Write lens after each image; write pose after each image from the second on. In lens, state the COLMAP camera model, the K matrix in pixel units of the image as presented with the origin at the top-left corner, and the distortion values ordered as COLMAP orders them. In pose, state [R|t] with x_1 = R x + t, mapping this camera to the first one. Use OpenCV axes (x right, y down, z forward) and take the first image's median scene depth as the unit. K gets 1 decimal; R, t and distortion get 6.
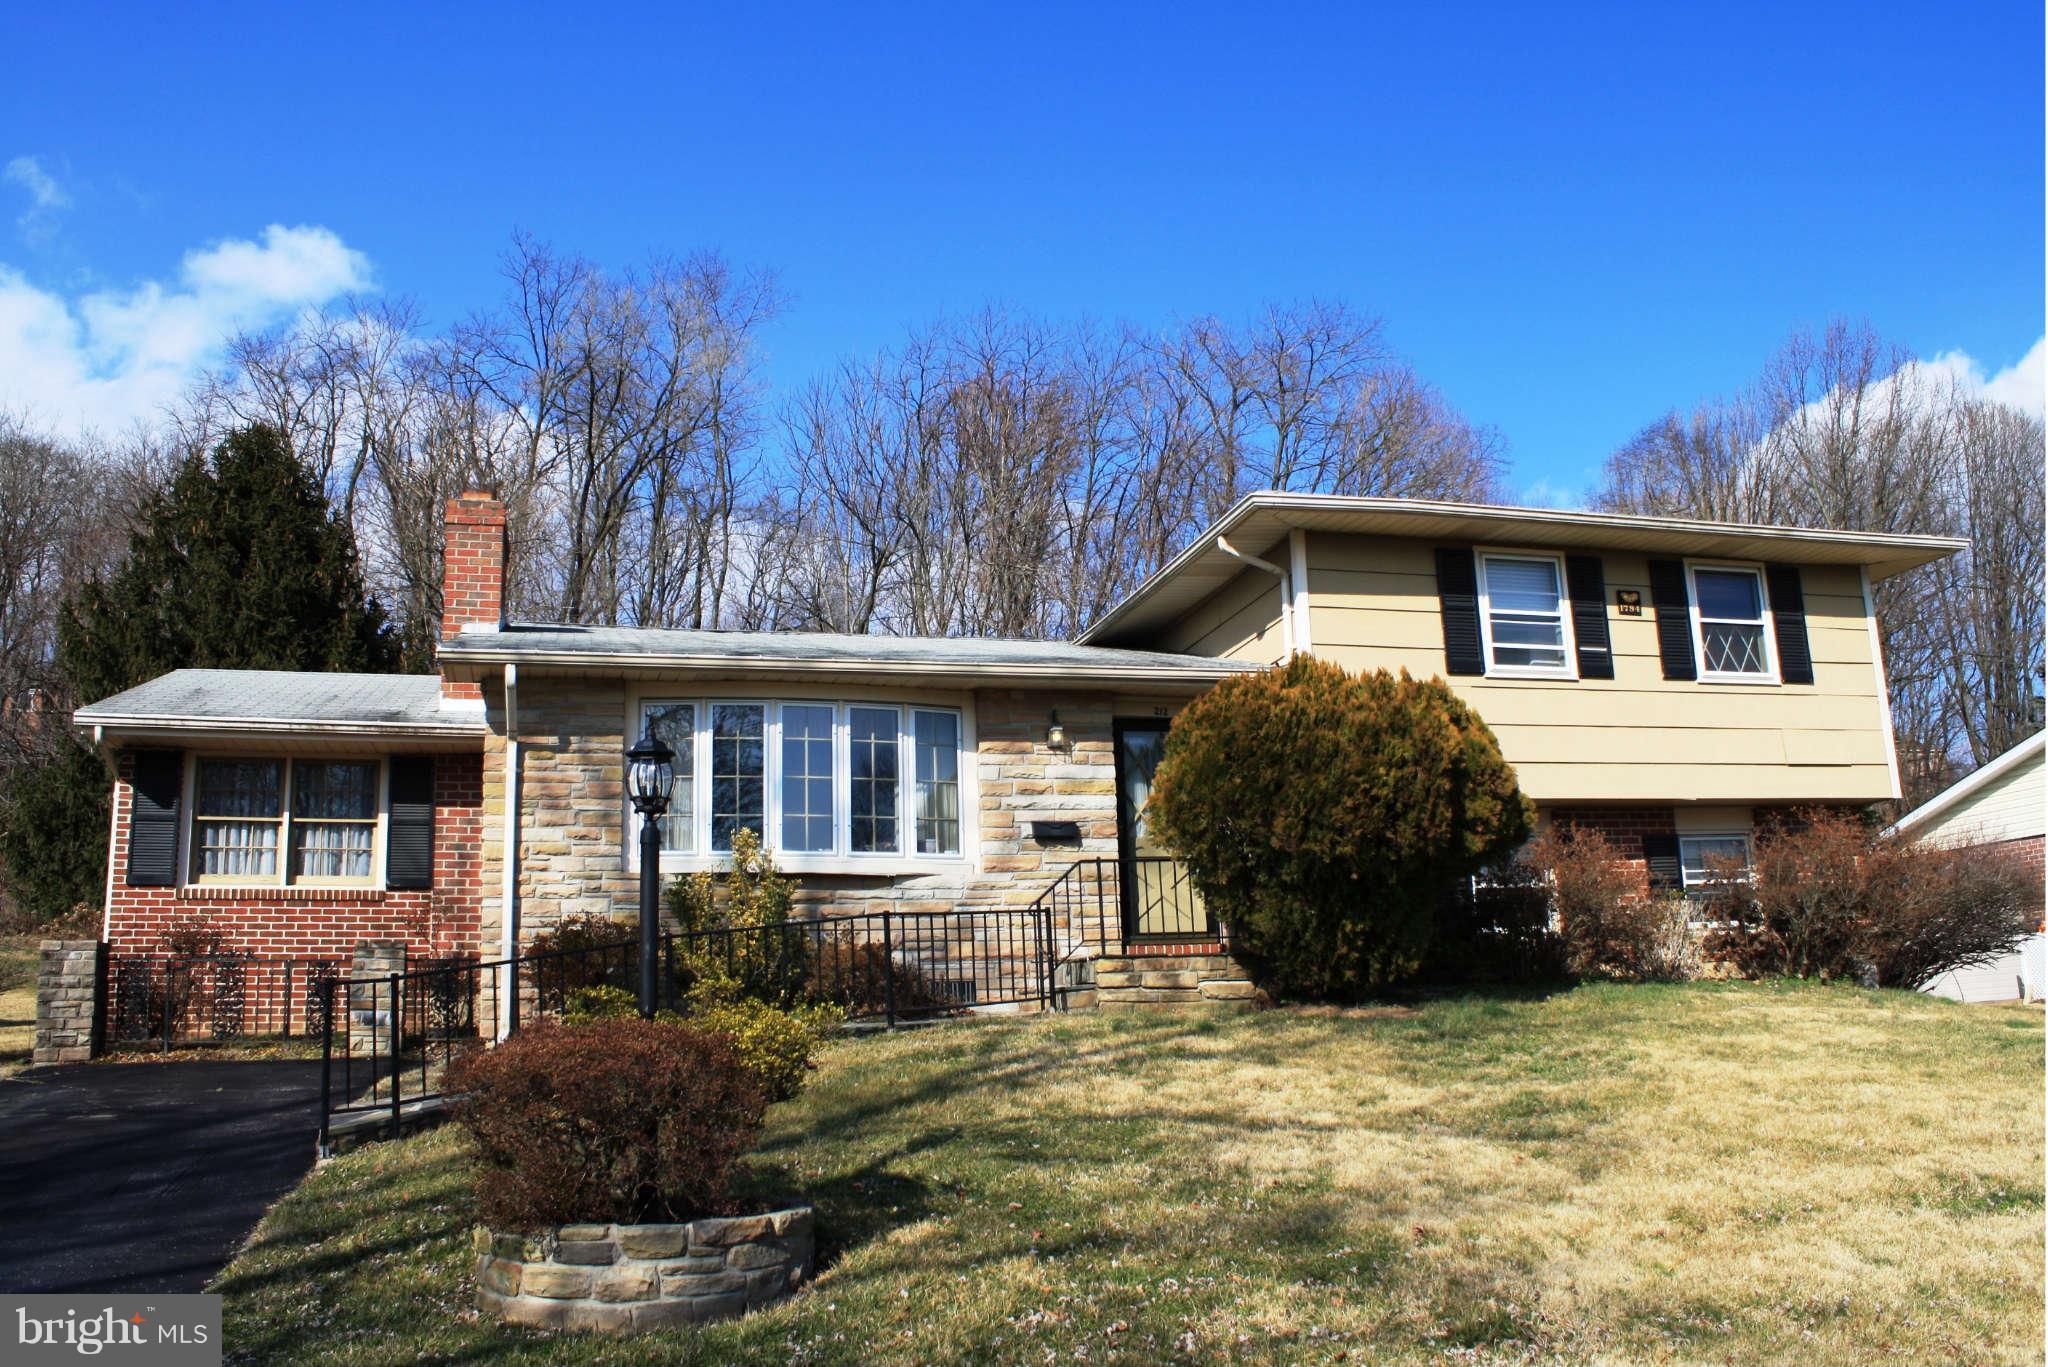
lens RADIAL K [[1702.0, 0, 1024.0], [0, 1702.0, 683.5], [0, 0, 1]] dist [-0.155614, 0.128314]
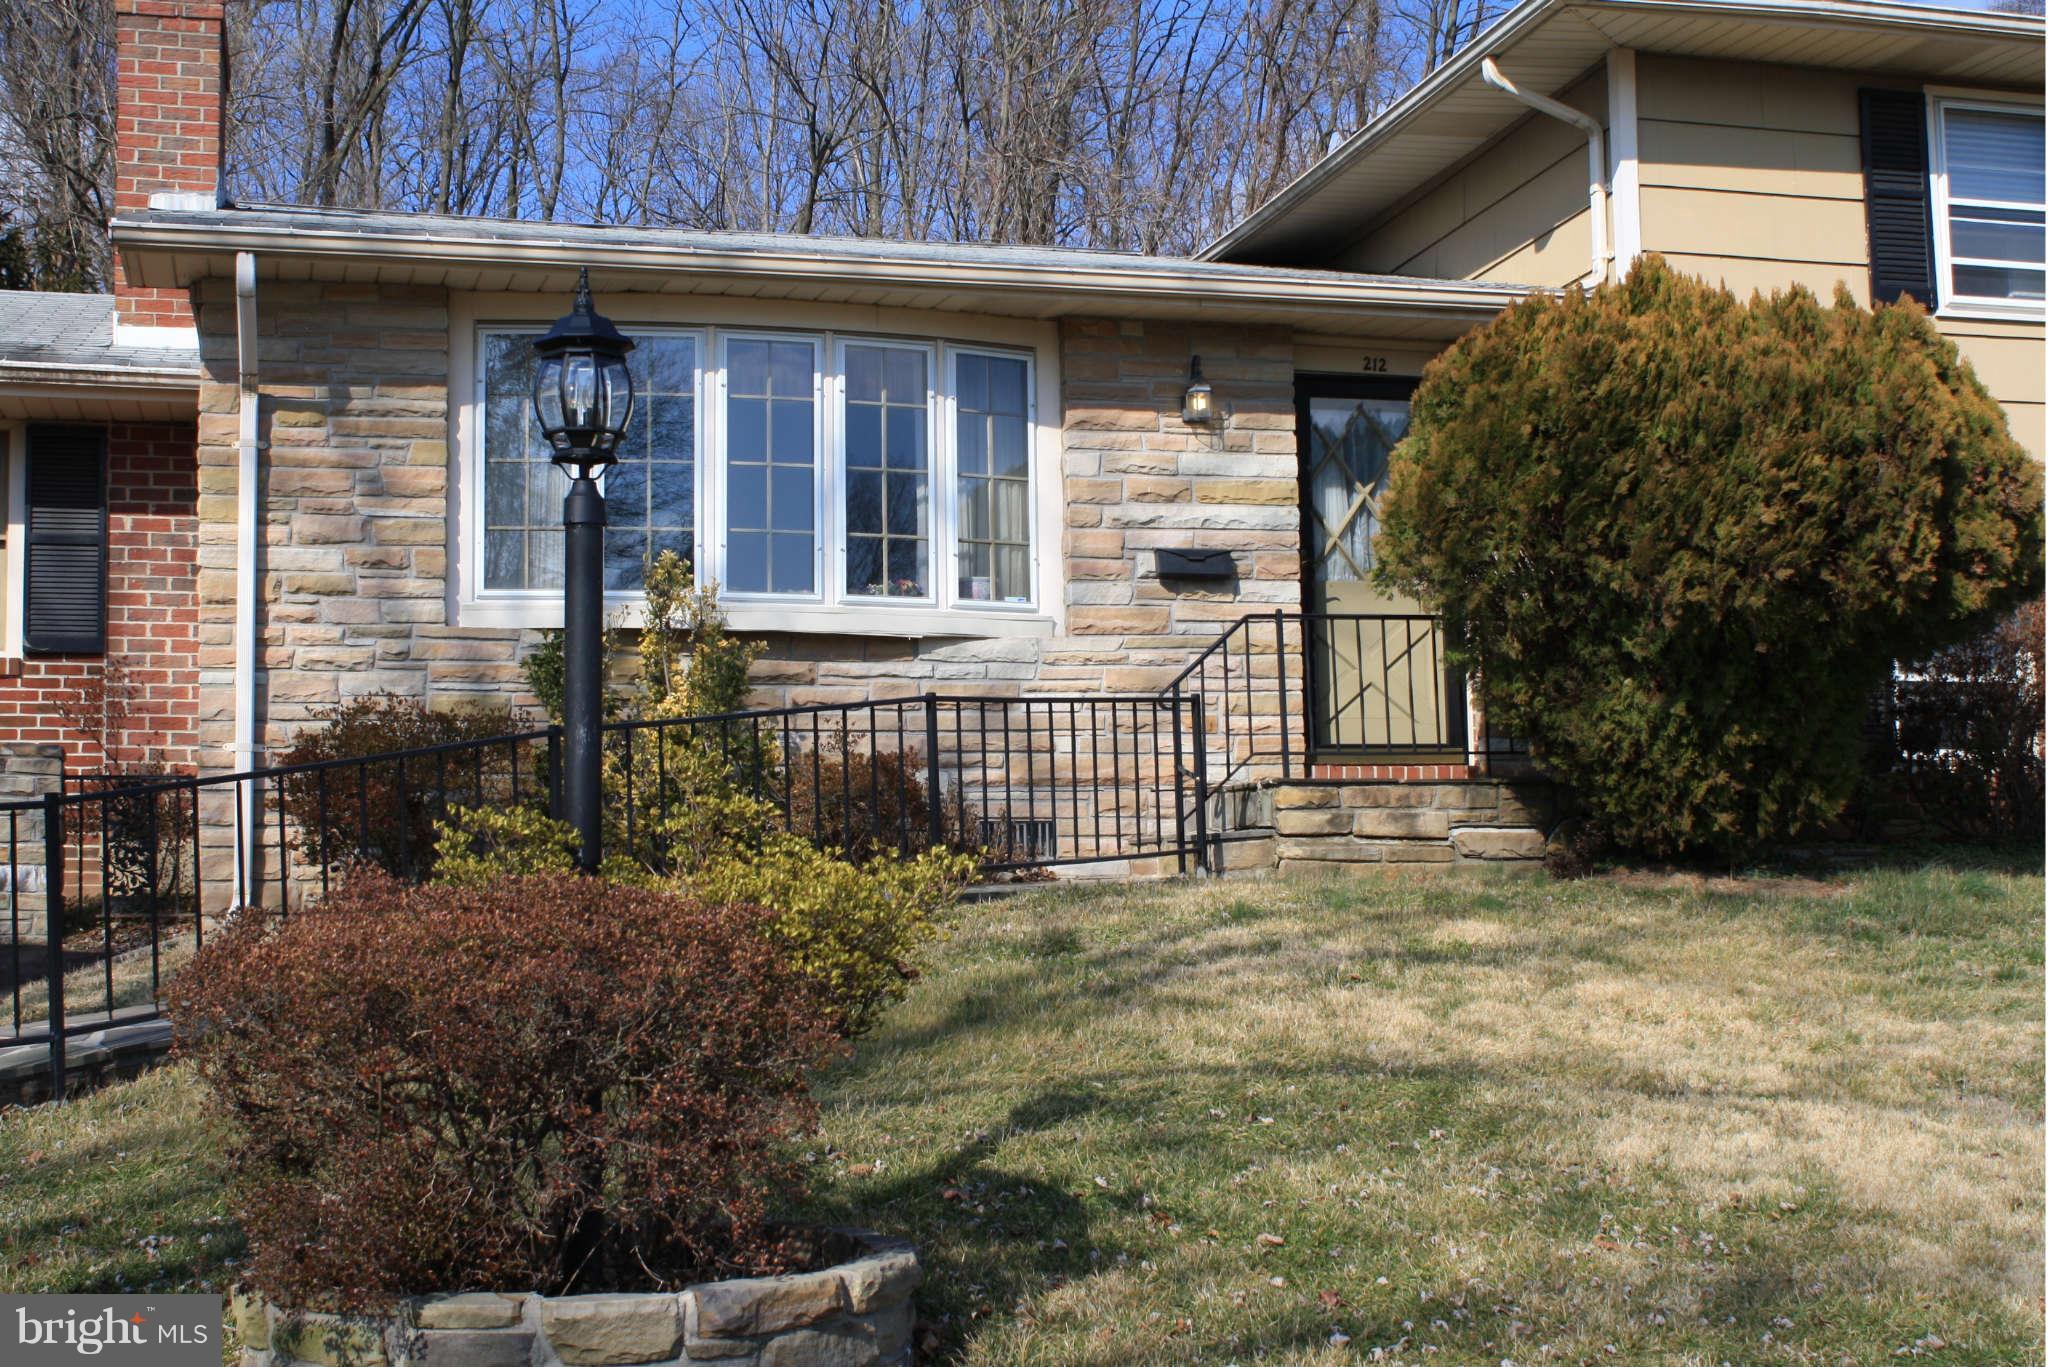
lens RADIAL K [[2638.2, 0, 1024.0], [0, 2638.2, 683.5], [0, 0, 1]] dist [-0.063796, 0.073432]
pose [[0.999864, 0.015552, 0.005484, -0.045605], [-0.016089, 0.992946, 0.117474, 0.022642], [-0.003619, -0.117547, 0.993061, 0.106631]]
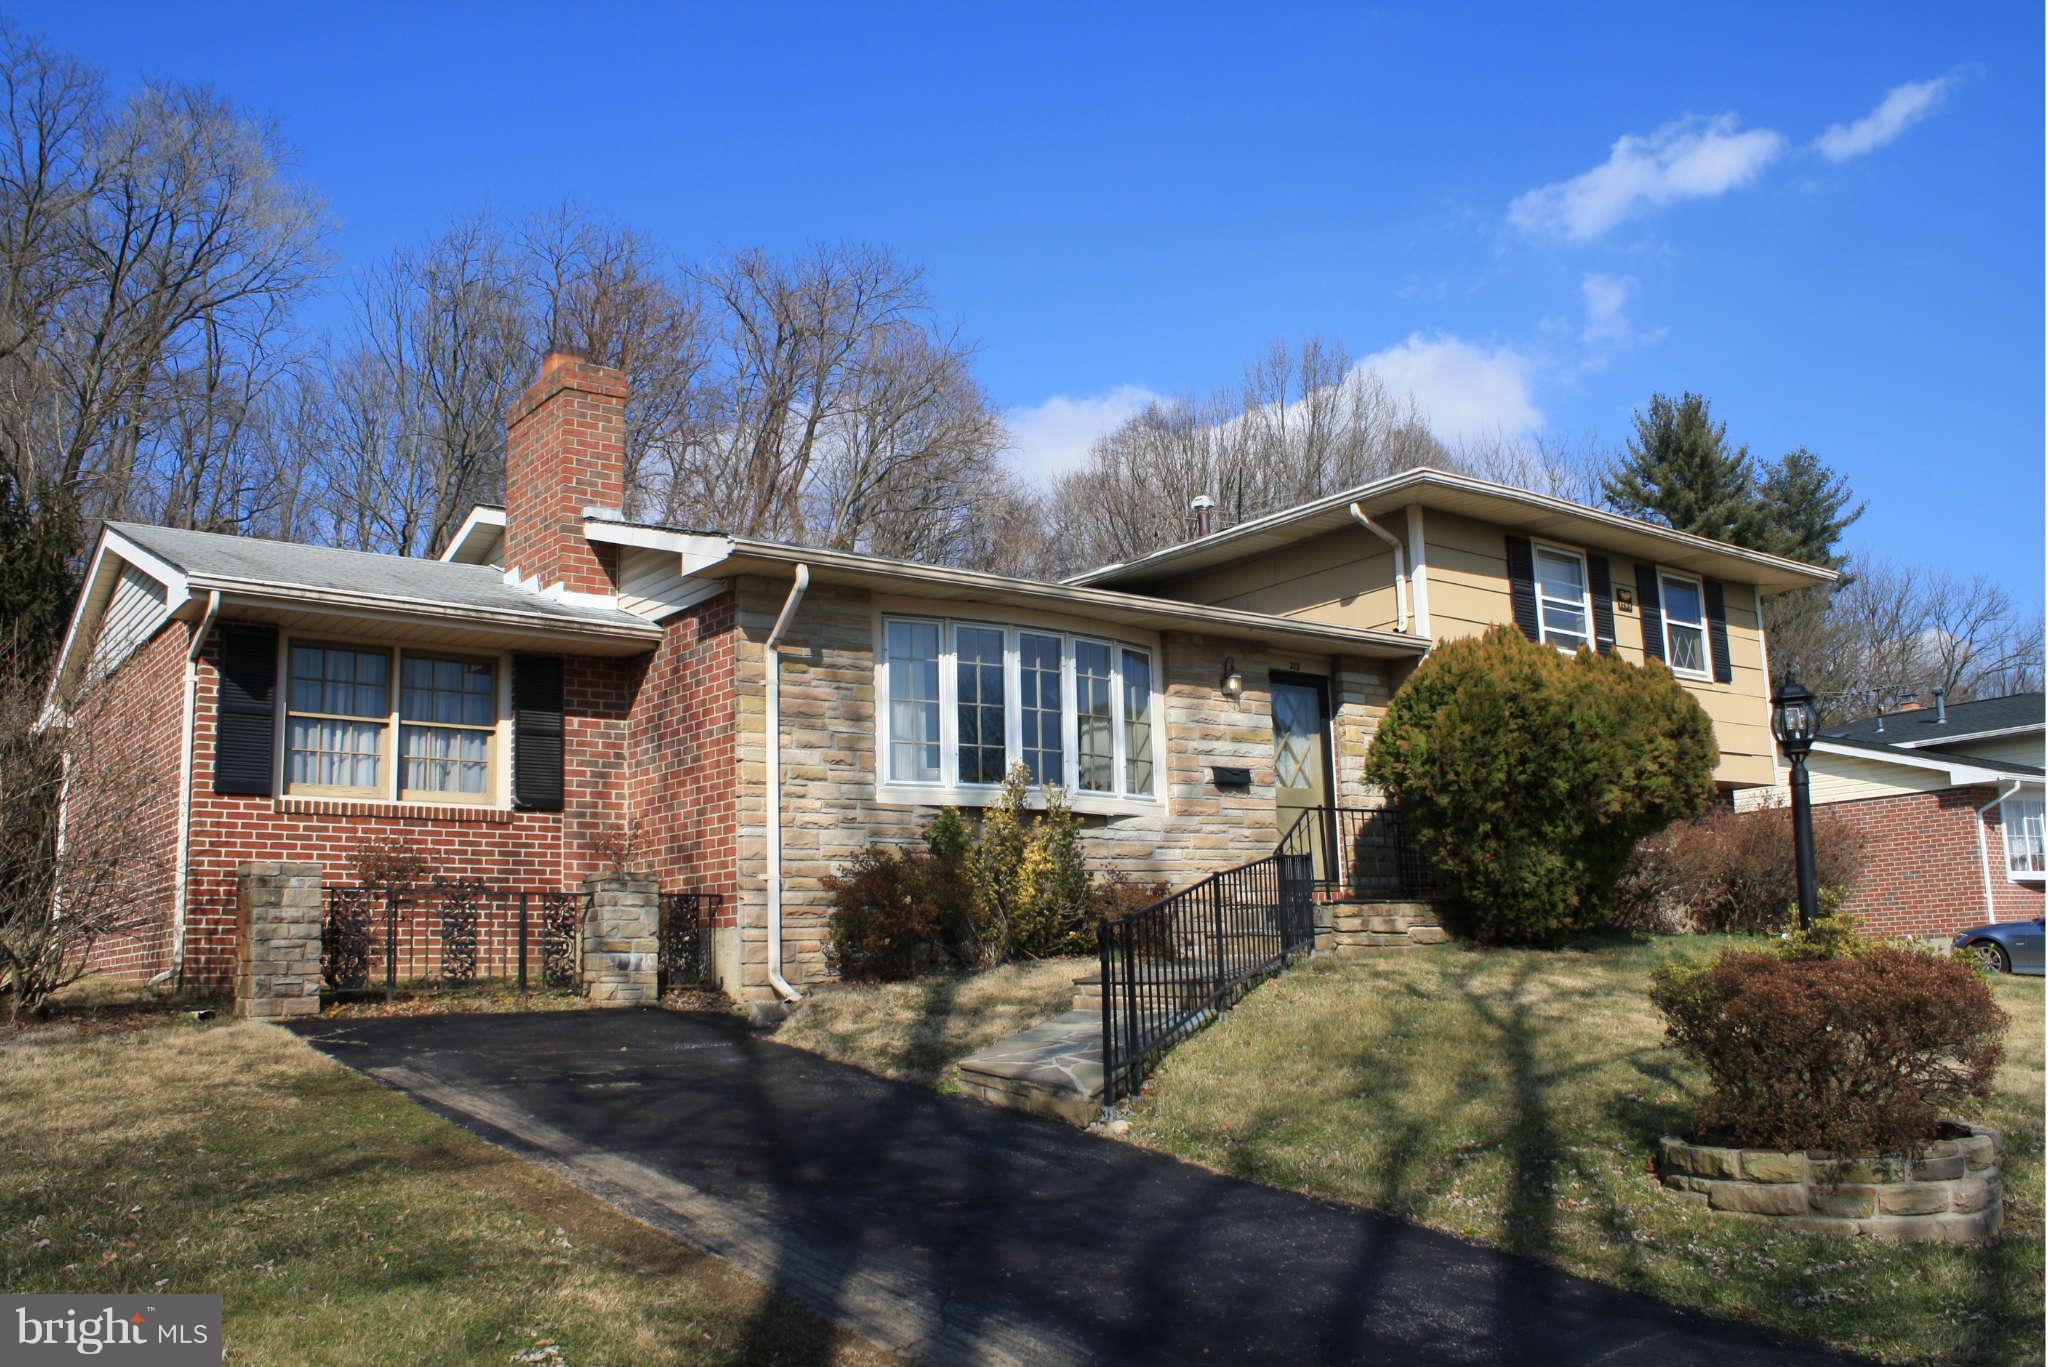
lens RADIAL K [[1702.0, 0, 1024.0], [0, 1702.0, 683.5], [0, 0, 1]] dist [-0.155614, 0.128314]
pose [[0.922977, 0.069373, 0.378551, -0.500725], [-0.081215, 0.996578, 0.015384, 0.026498], [-0.376188, -0.044944, 0.925453, 0.117125]]
